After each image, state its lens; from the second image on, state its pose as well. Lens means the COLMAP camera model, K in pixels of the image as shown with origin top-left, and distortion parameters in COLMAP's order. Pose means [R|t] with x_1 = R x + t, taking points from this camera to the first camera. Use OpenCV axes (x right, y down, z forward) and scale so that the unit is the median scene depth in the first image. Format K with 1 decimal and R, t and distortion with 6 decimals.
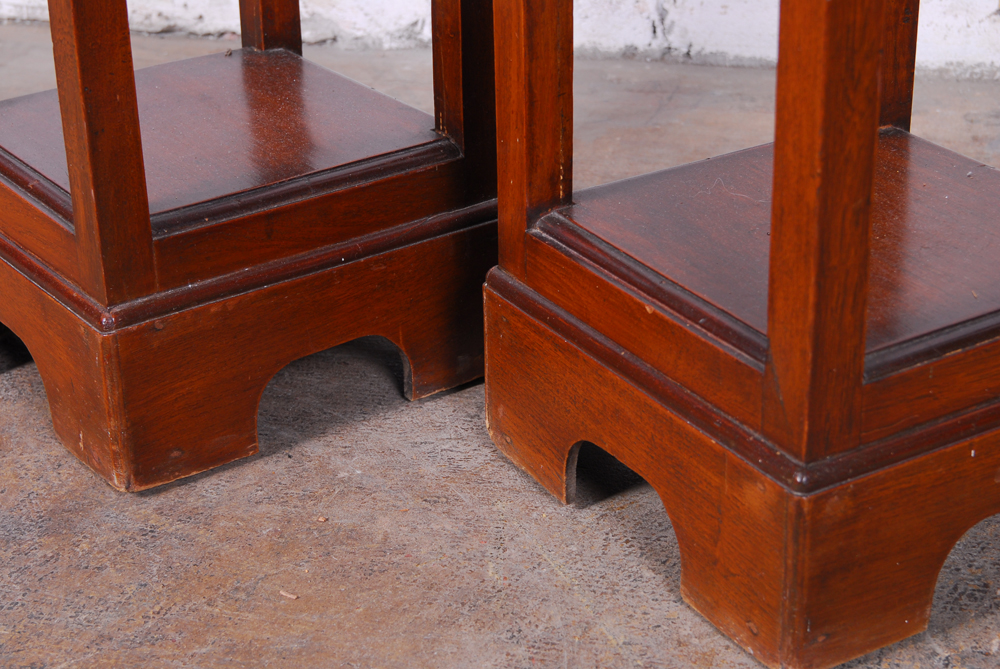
lens RADIAL K [[1959.1, 0, 500.0], [0, 1959.1, 334.5], [0, 0, 1]] dist [0.006007, 0.145842]
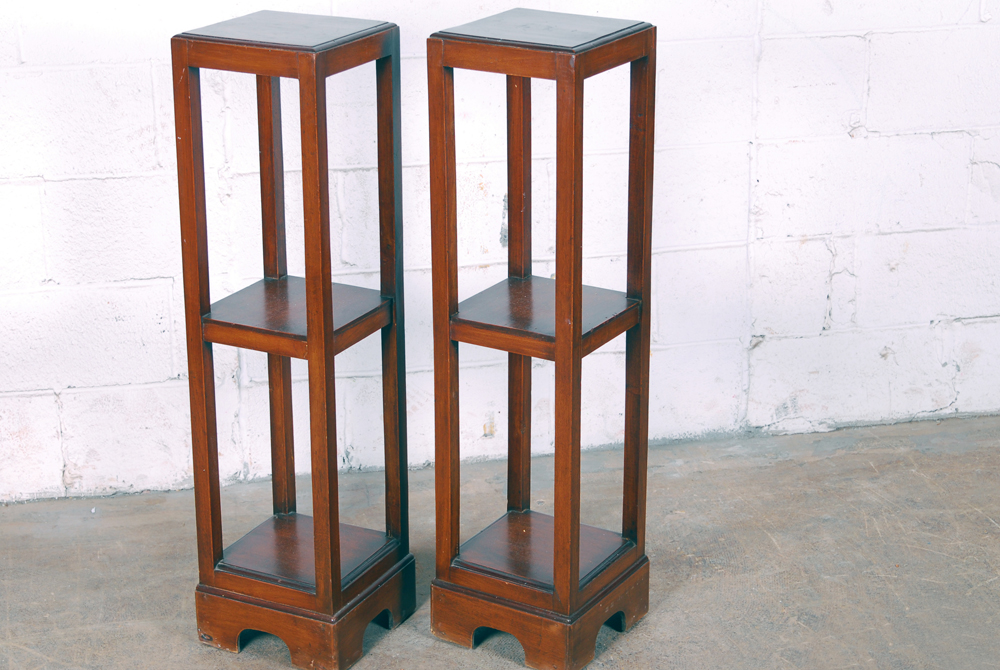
lens RADIAL K [[1958.4, 0, 500.0], [0, 1958.4, 335.0], [0, 0, 1]] dist [0.079412, 0.100215]
pose [[0.883478, -0.136501, 0.448145, -1.305120], [0.181295, 0.981694, -0.058393, -0.222157], [-0.431970, 0.132835, 0.892052, -1.963927]]
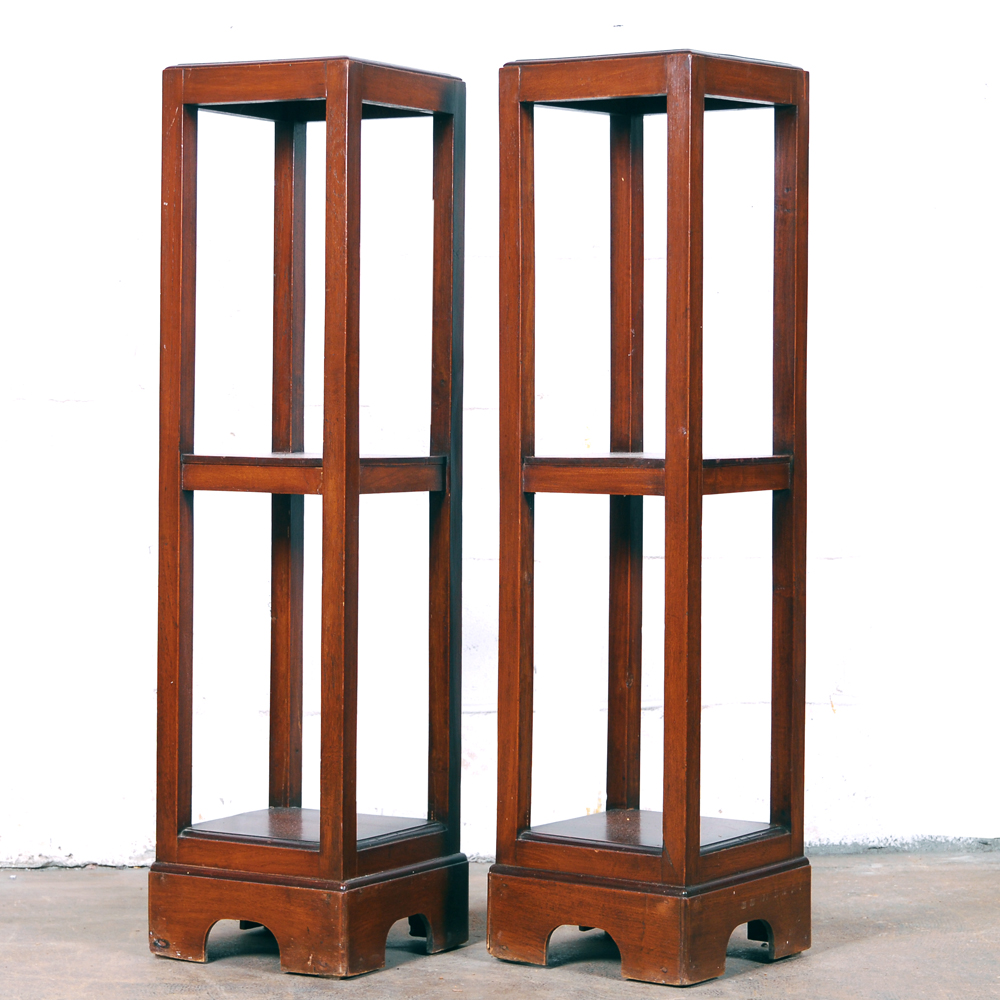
lens RADIAL K [[3101.8, 0, 500.0], [0, 3101.8, 500.0], [0, 0, 1]] dist [0.126039, -0.518604]
pose [[0.913636, 0.016072, 0.406215, -1.438353], [0.146782, 0.918774, -0.366484, 0.880172], [-0.379110, 0.394458, 0.837066, -2.094802]]
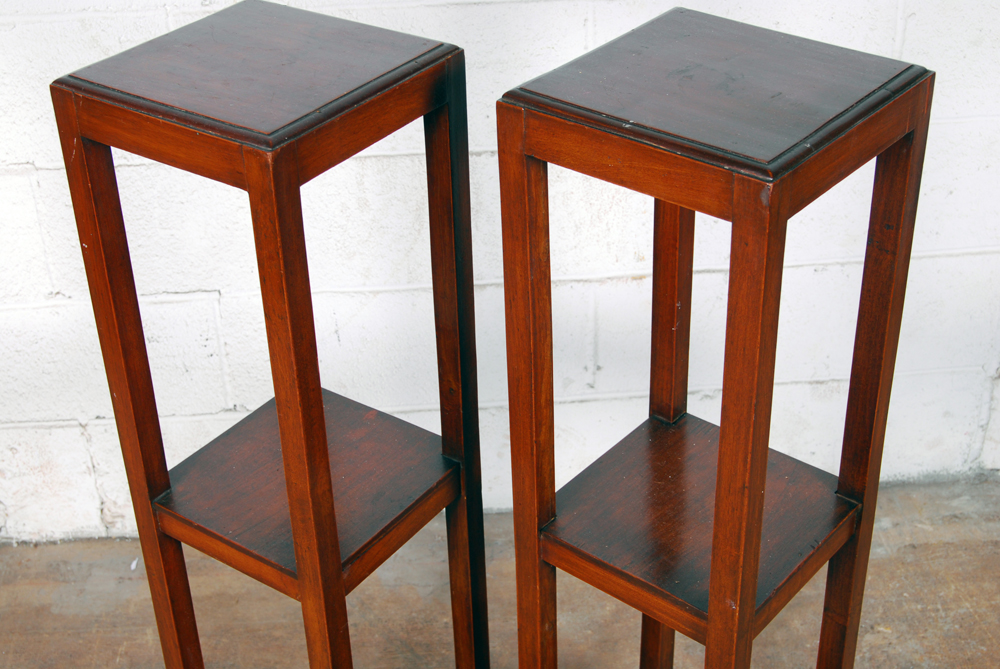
lens RADIAL K [[1444.2, 0, 500.0], [0, 1444.2, 334.5], [0, 0, 1]] dist [-0.005595, 0.122491]
pose [[0.943276, -0.183158, 0.276917, -0.378614], [0.147297, 0.978354, 0.145355, -0.834194], [-0.297545, -0.096321, 0.949836, -0.478180]]
